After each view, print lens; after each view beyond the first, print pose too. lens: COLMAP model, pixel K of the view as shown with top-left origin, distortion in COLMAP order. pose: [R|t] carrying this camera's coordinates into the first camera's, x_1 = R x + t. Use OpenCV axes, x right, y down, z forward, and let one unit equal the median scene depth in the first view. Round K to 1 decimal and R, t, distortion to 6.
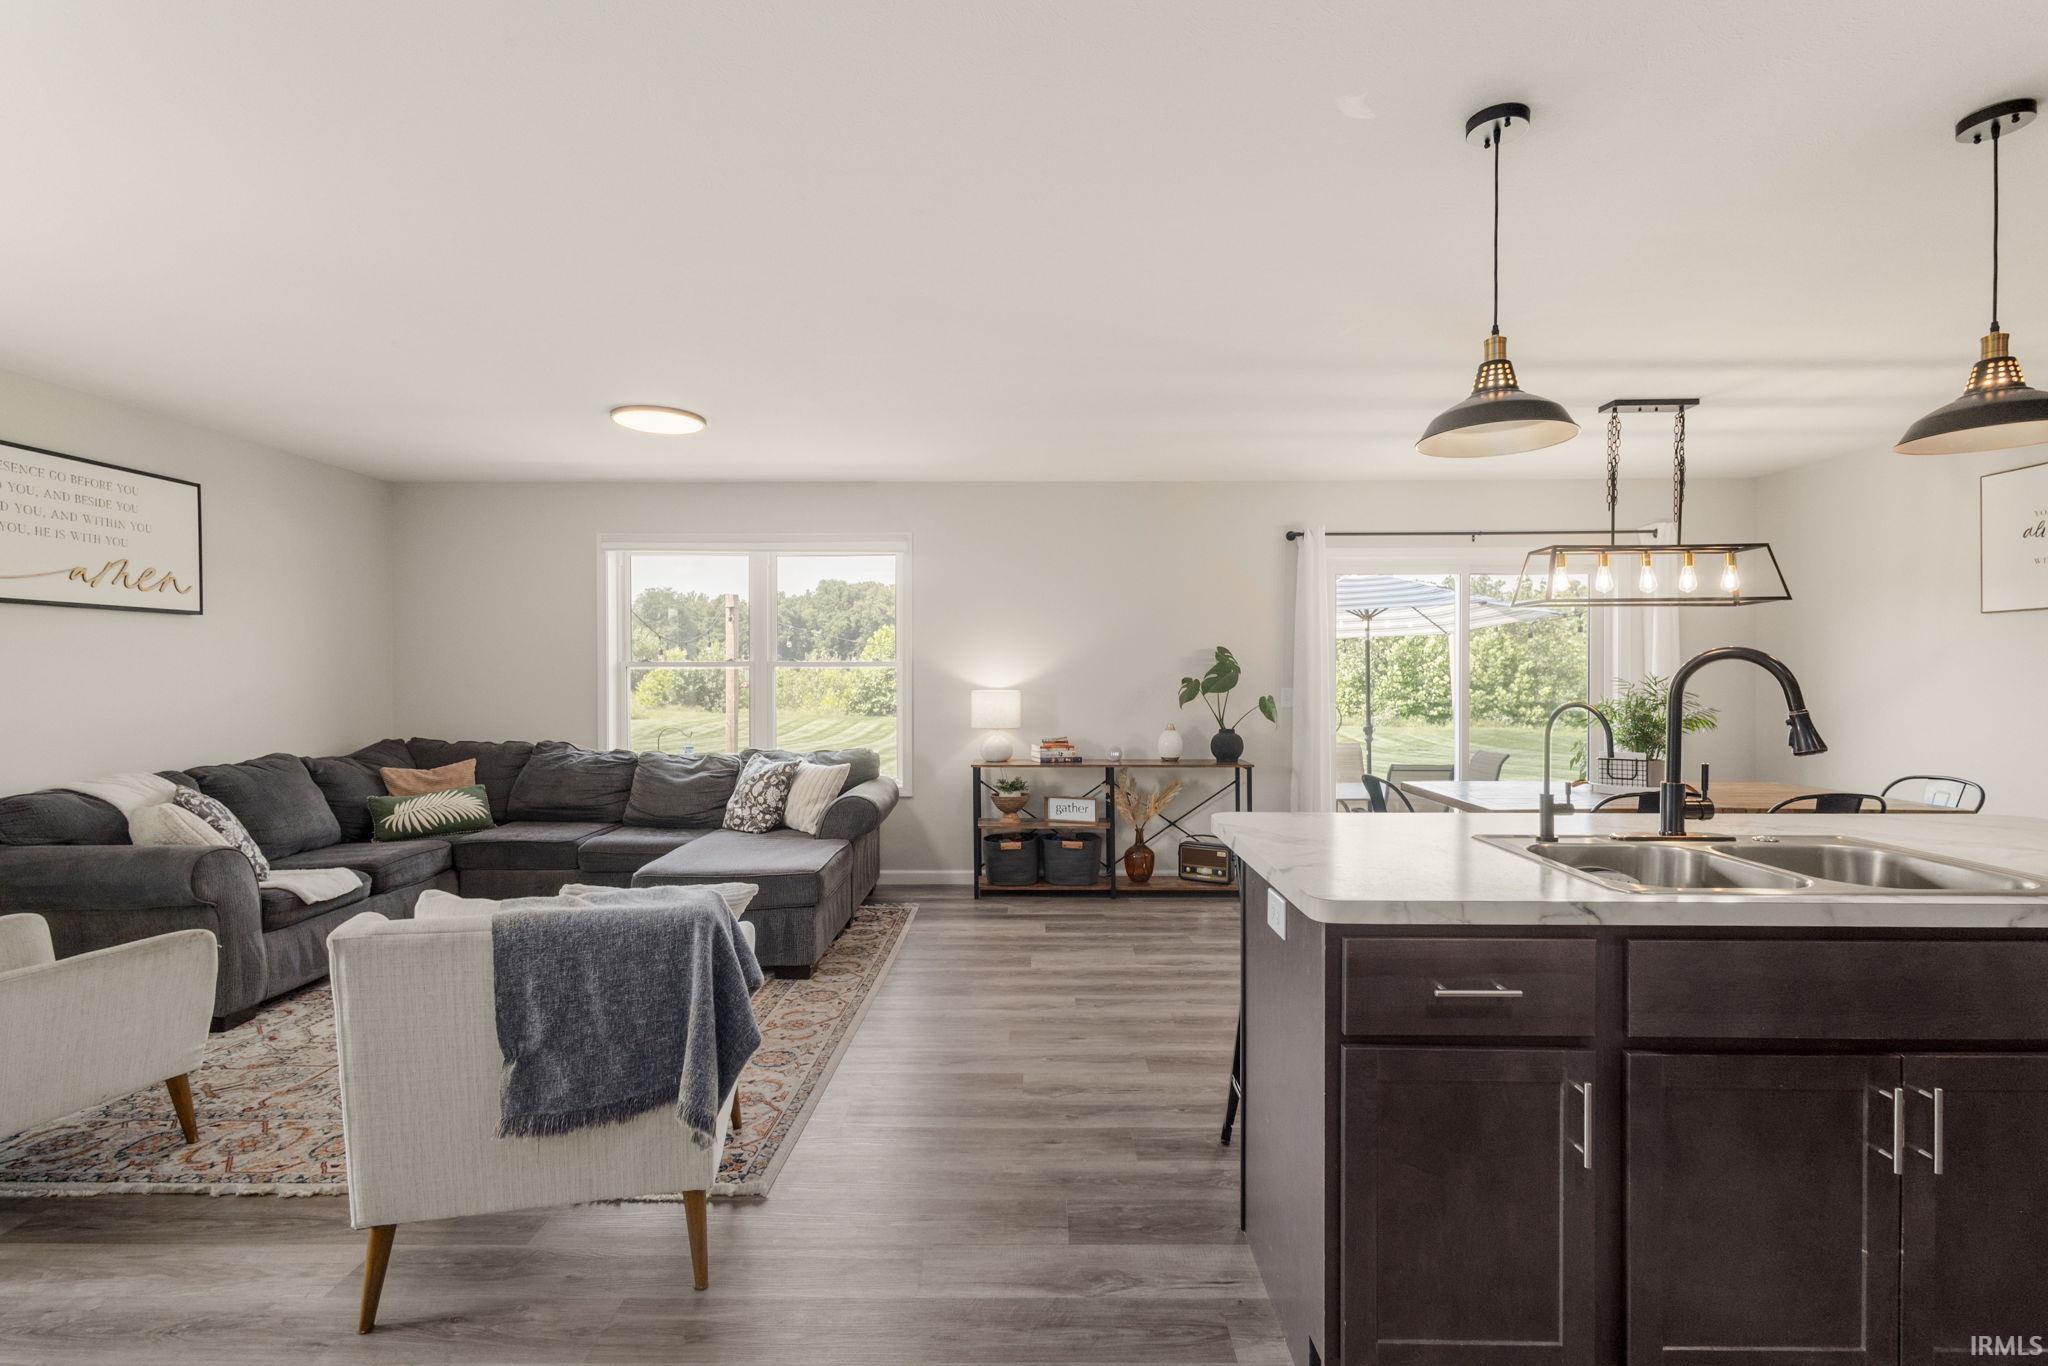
lens RADIAL K [[943.4, 0, 1024.7], [0, 943.4, 682.1], [0, 0, 1]] dist [0.016276, -0.005563]
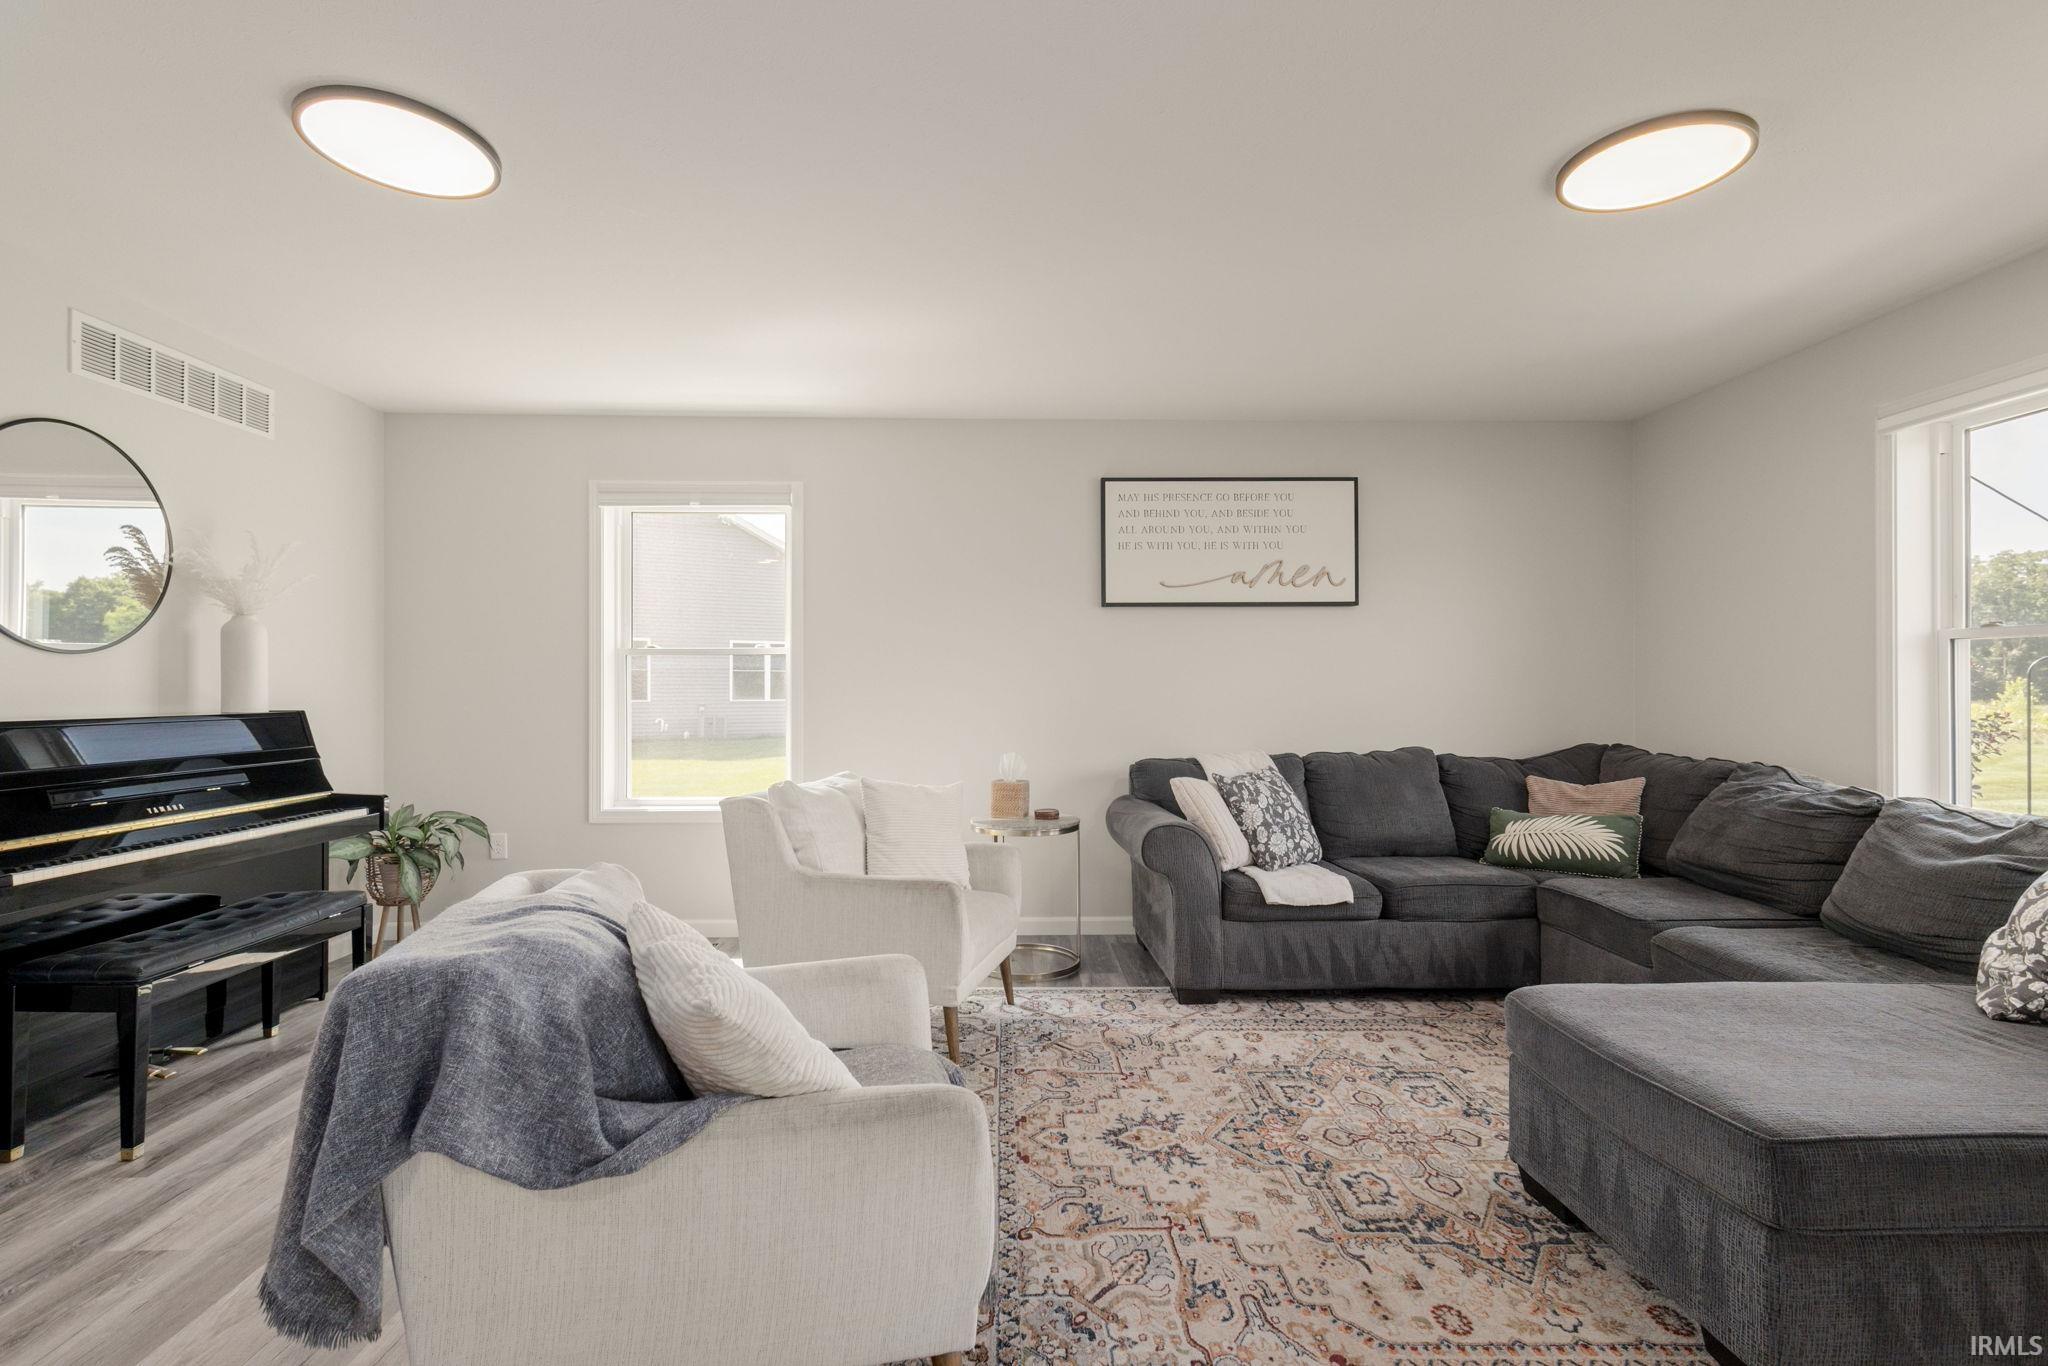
lens RADIAL K [[941.5, 0, 1019.9], [0, 941.5, 683.6], [0, 0, 1]] dist [0.011811, -0.001232]
pose [[0.032373, -0.003634, -0.999469, 0.126092], [-0.008006, 0.999960, -0.003895, 0.019200], [0.999444, 0.008128, 0.032342, 0.576047]]
